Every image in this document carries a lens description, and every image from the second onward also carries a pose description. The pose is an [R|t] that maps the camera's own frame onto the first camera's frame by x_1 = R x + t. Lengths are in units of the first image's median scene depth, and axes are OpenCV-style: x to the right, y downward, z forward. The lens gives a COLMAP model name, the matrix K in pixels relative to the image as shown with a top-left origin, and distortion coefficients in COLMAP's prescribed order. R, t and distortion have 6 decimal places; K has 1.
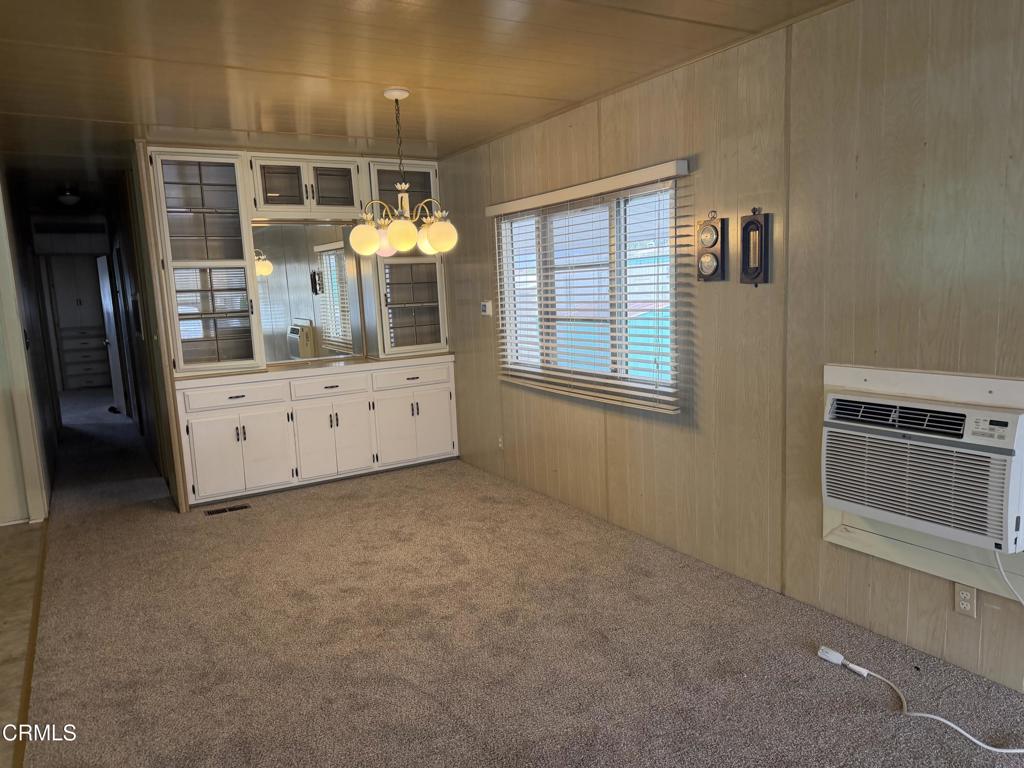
lens RADIAL K [[726.7, 0, 512.8], [0, 726.7, 387.6], [0, 0, 1]] dist [-0.004981, -0.001990]
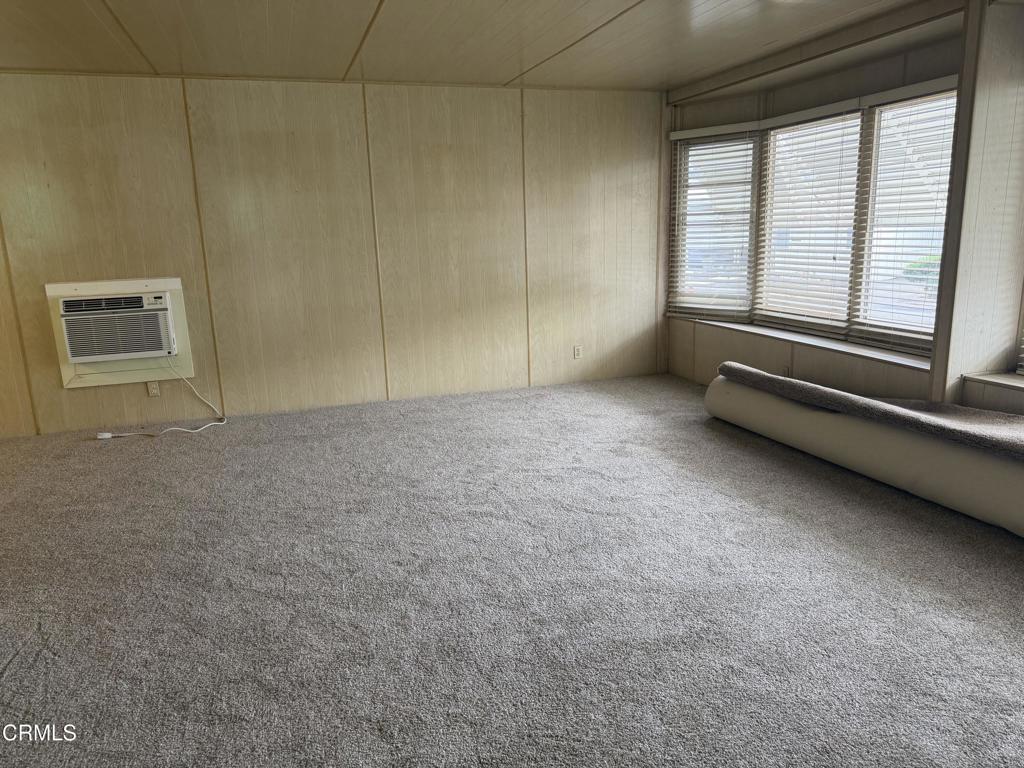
lens RADIAL K [[726.7, 0, 512.8], [0, 726.7, 385.0], [0, 0, 1]] dist [-0.004981, -0.001990]
pose [[0.211738, -0.173056, 0.961883, -1.154650], [0.159651, 0.977102, 0.140650, 0.153642], [-0.964198, 0.123785, 0.234519, -0.484651]]
